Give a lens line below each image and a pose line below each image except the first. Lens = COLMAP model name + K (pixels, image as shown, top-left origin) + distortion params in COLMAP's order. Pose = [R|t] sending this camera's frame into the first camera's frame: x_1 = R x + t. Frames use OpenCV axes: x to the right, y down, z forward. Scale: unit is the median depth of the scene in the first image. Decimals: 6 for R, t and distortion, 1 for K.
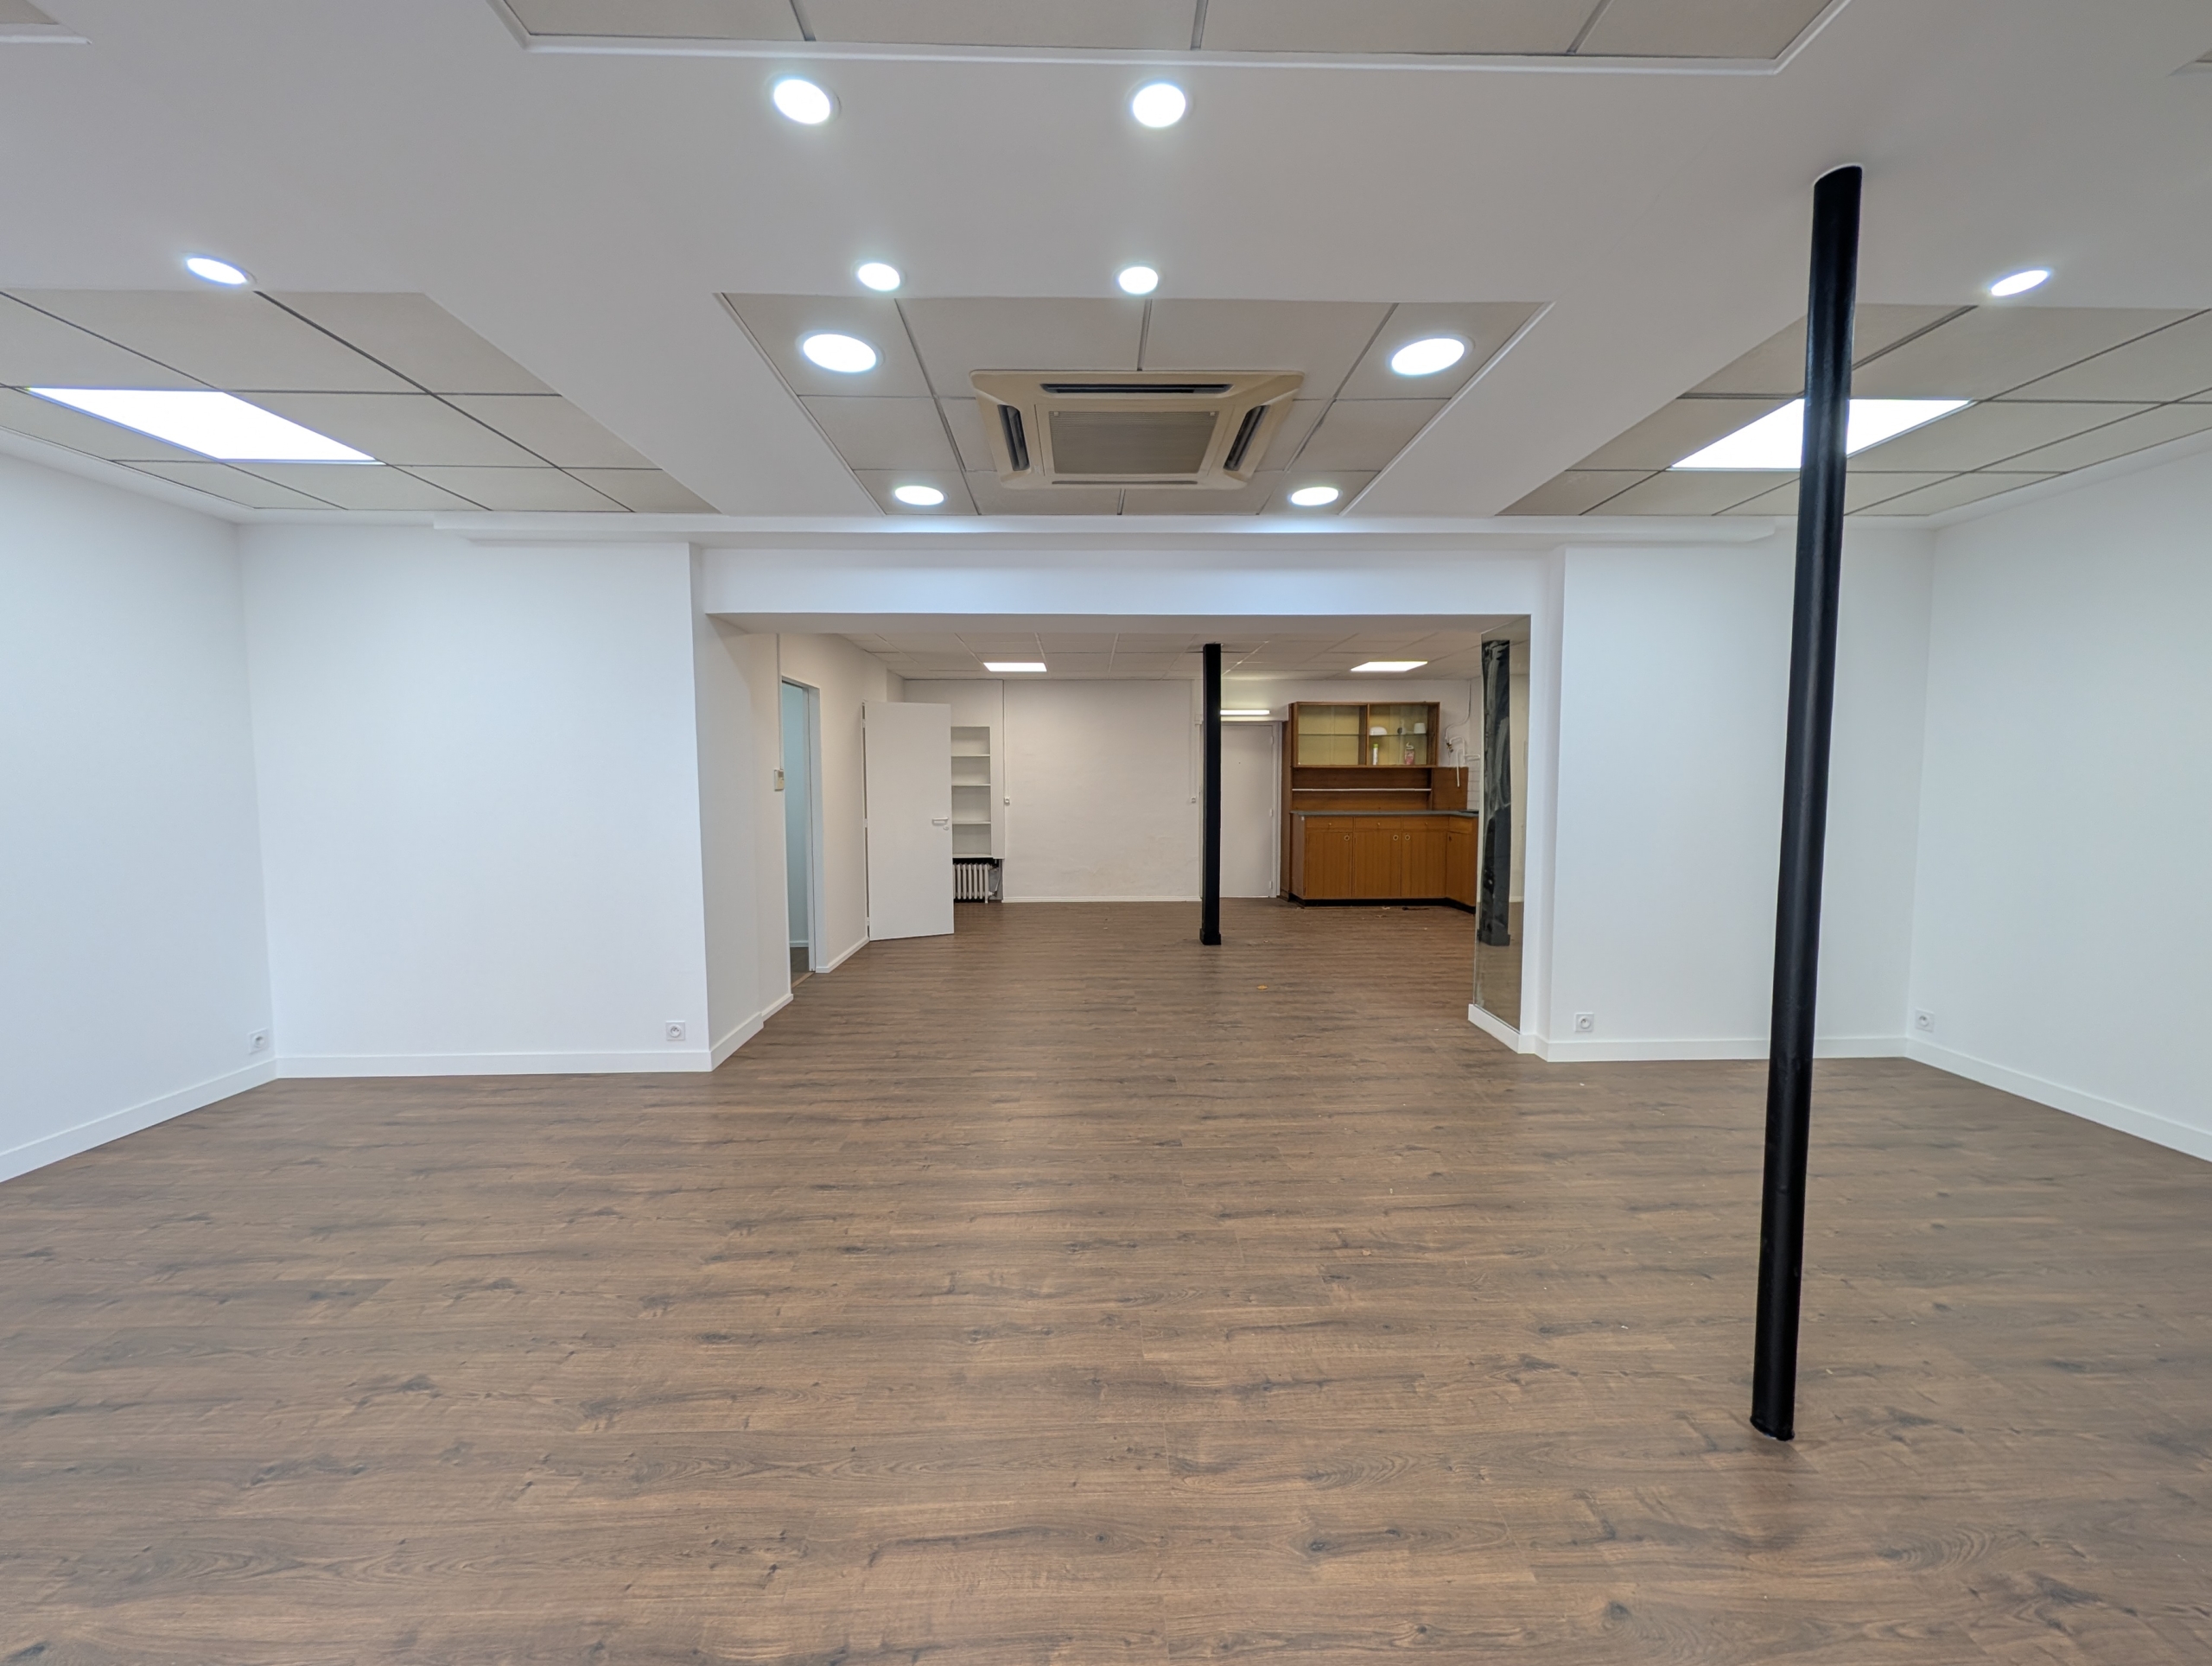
lens RADIAL K [[848.3, 0, 1109.1], [0, 848.3, 825.7], [0, 0, 1]] dist [-0.000481, 0.000478]
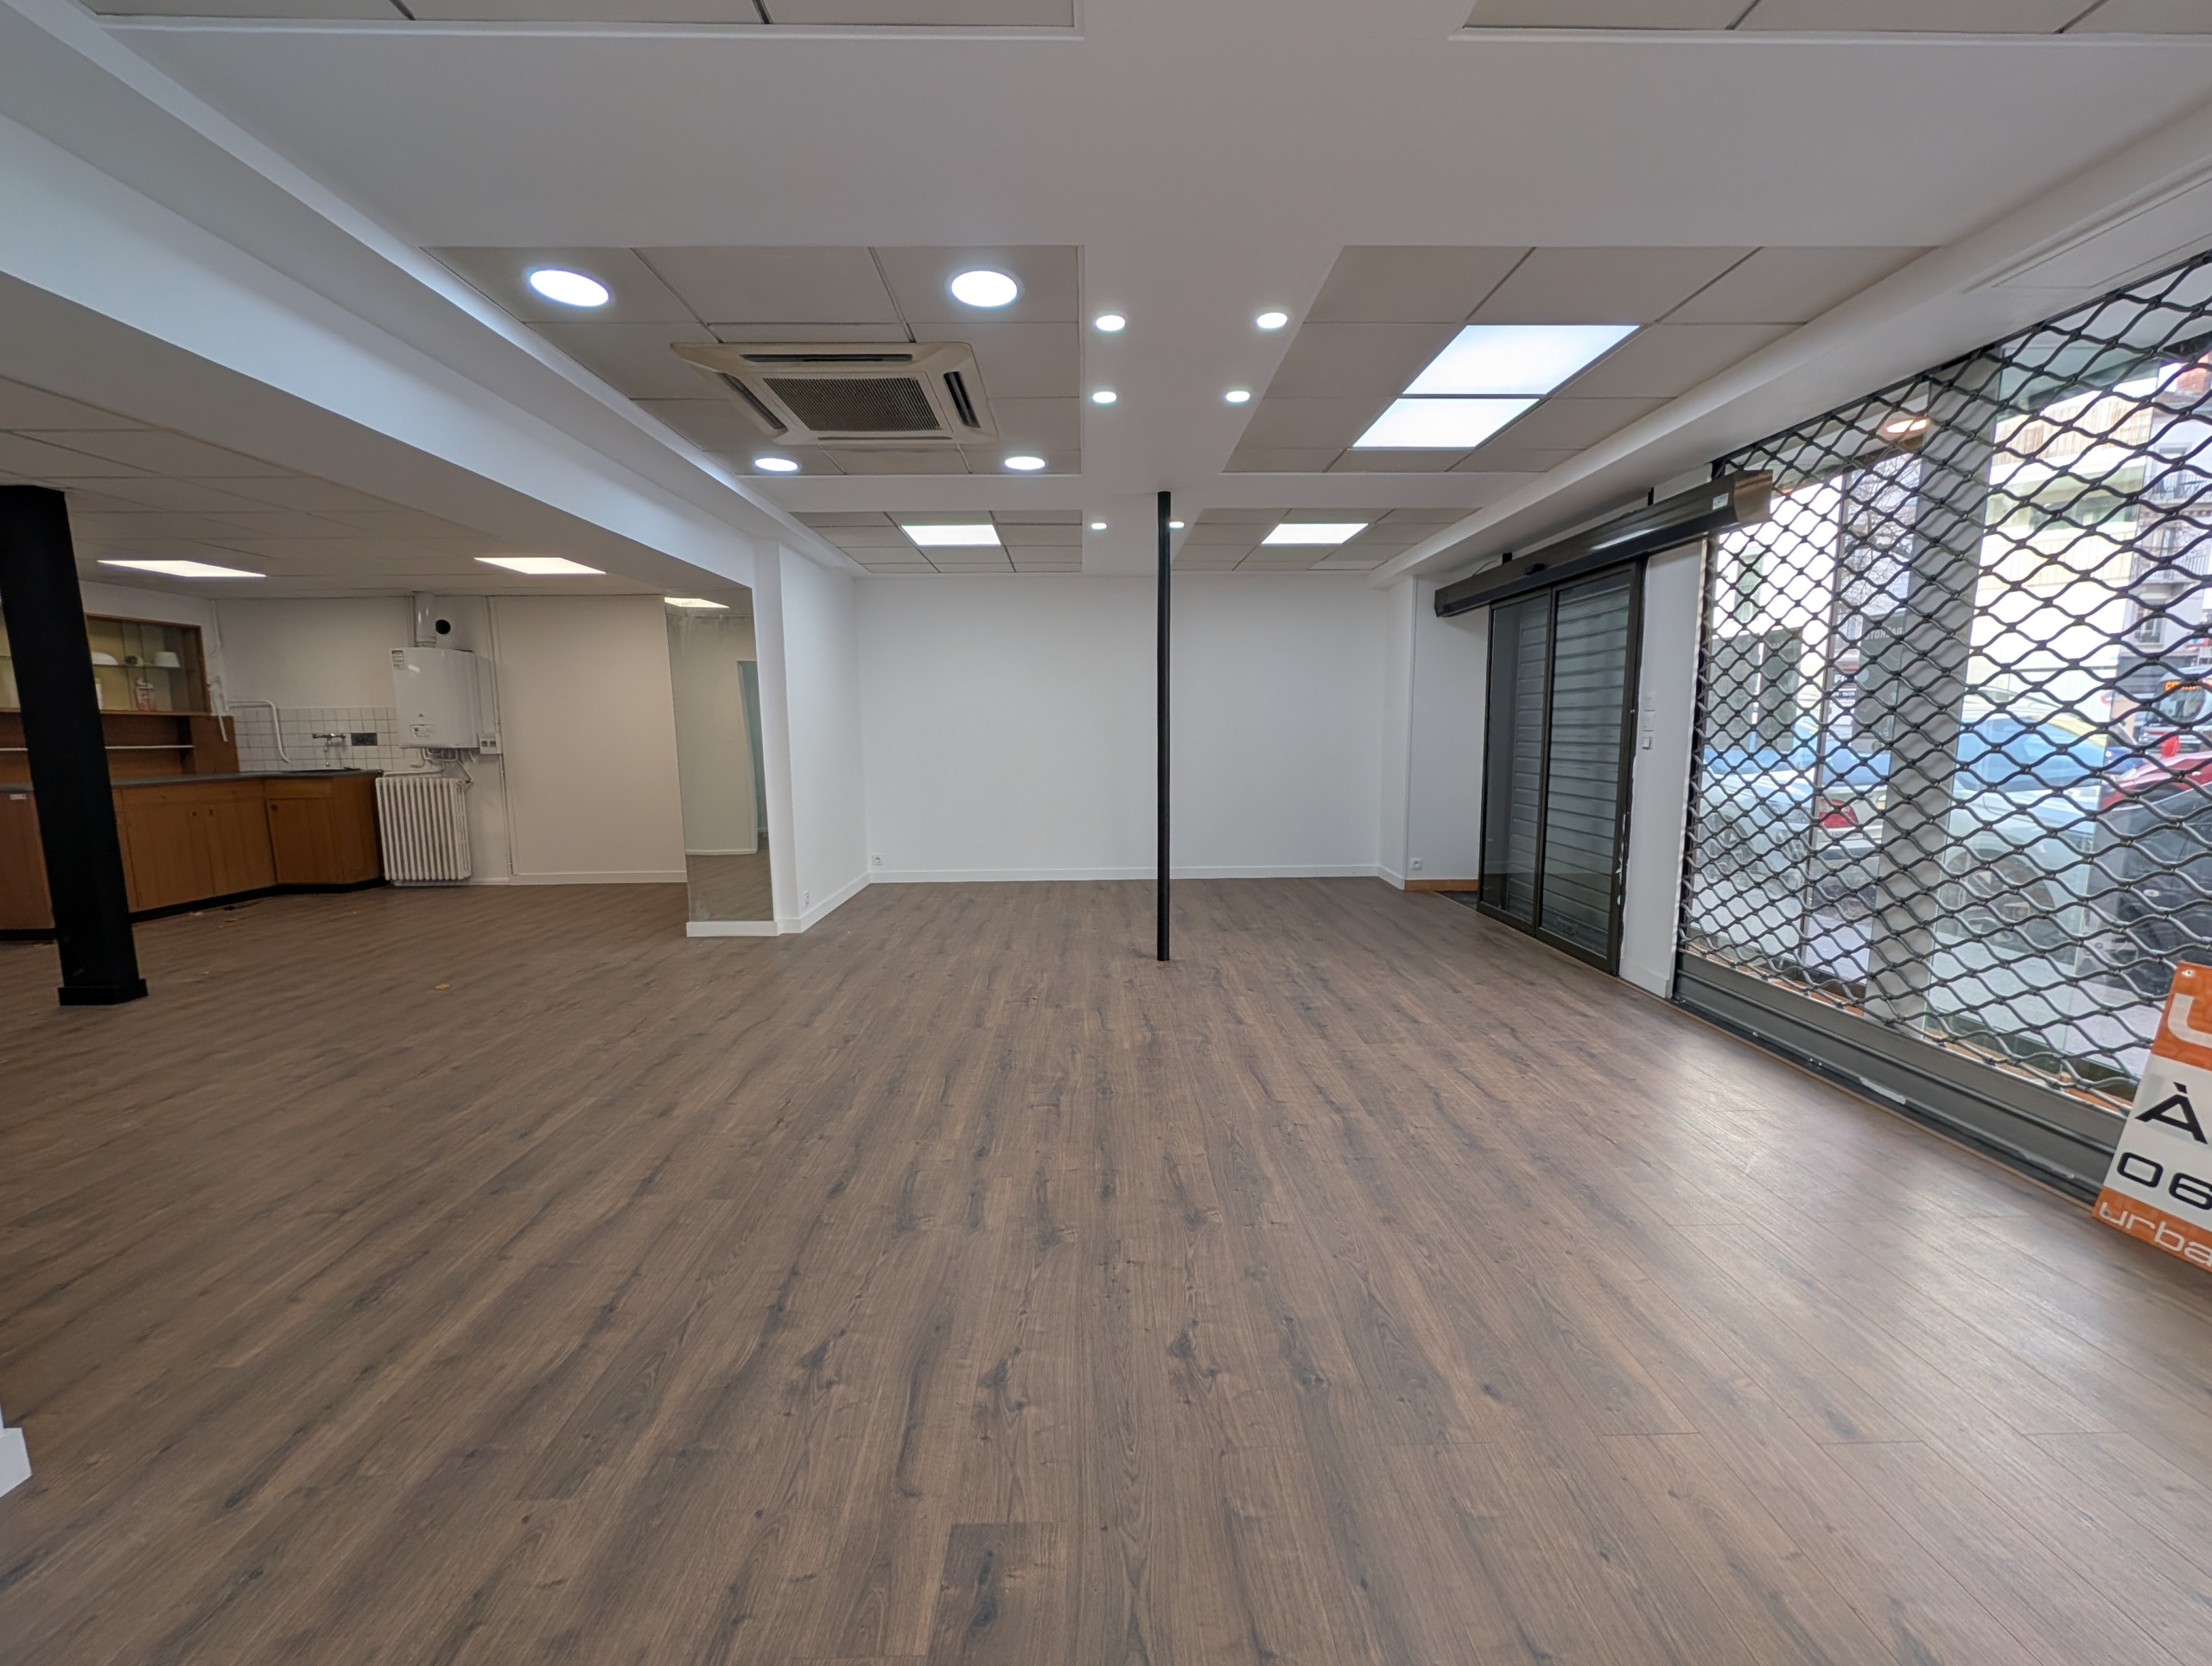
lens RADIAL K [[848.3, 0, 1109.1], [0, 848.3, 825.7], [0, 0, 1]] dist [-0.000481, 0.000478]
pose [[0.001668, -0.111060, 0.993812, -1.073814], [0.068157, 0.991515, 0.110689, -0.006012], [-0.997673, 0.067551, 0.009223, 0.664099]]
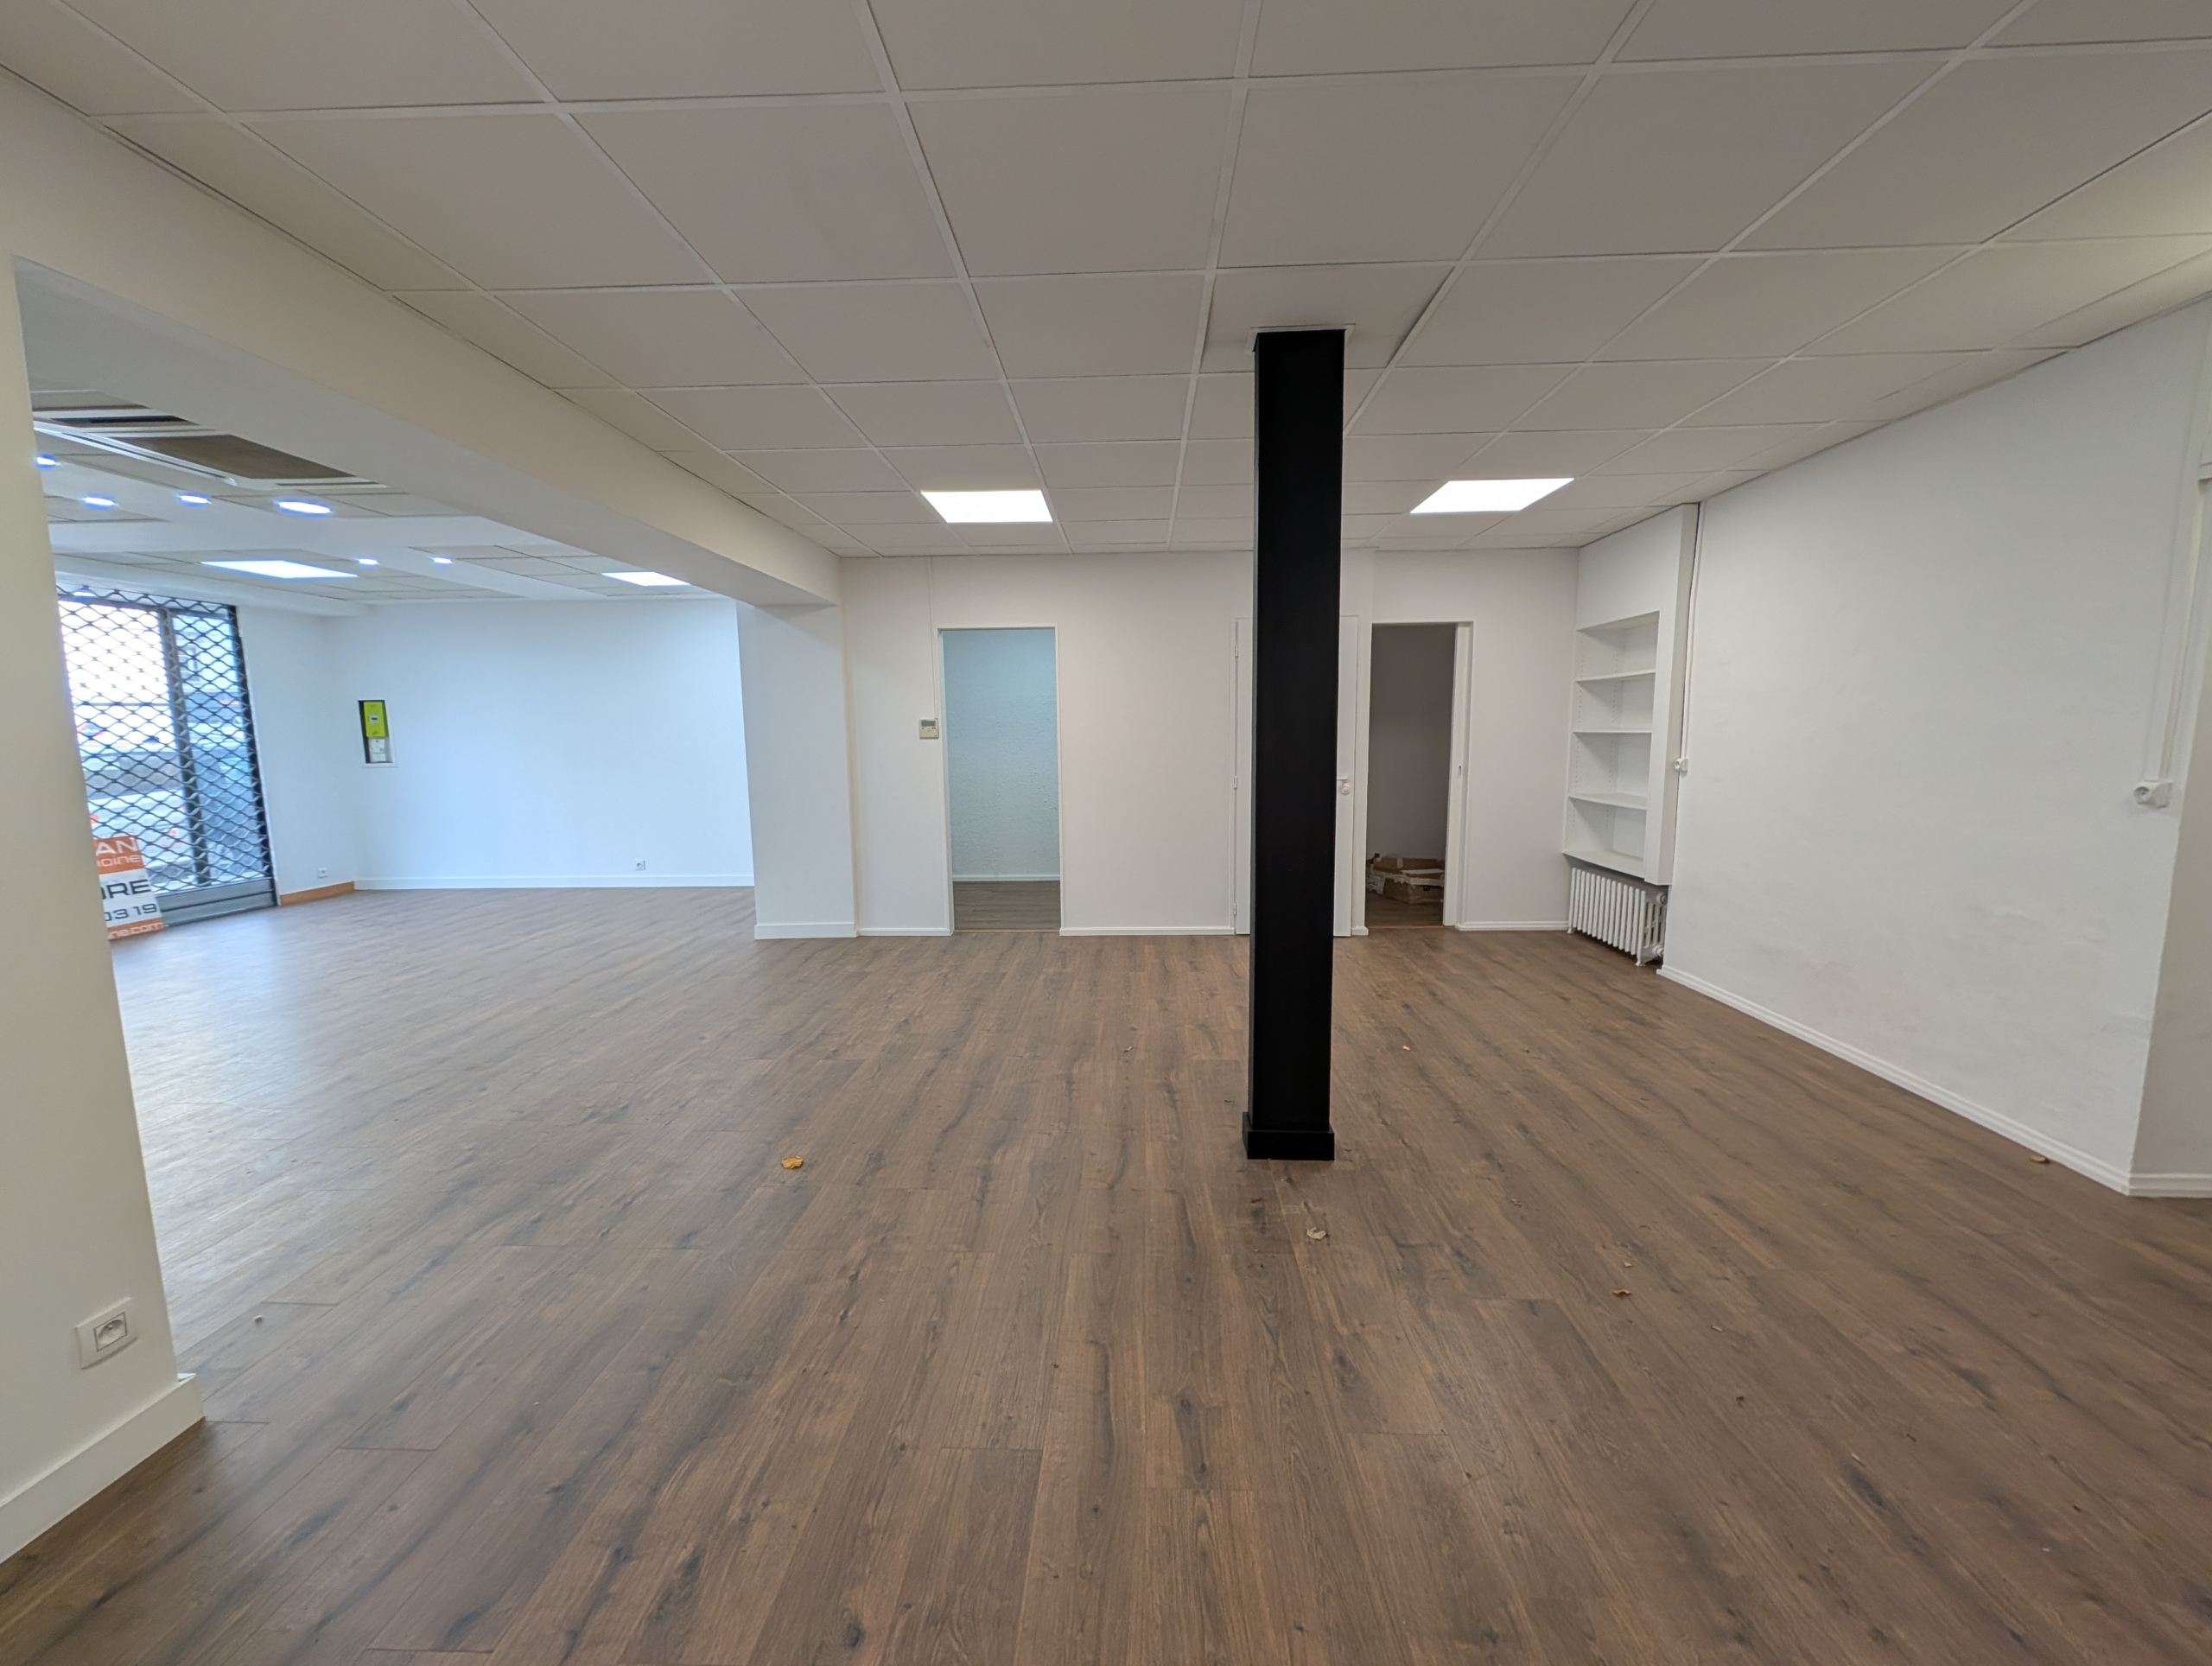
lens RADIAL K [[827.3, 0, 1112.2], [0, 827.3, 843.3], [0, 0, 1]] dist [-0.000742, 0.000296]
pose [[-0.049709, 0.139515, -0.988972, 1.123042], [-0.044640, 0.988896, 0.141748, -0.119732], [0.997766, 0.051194, -0.042929, 2.184097]]
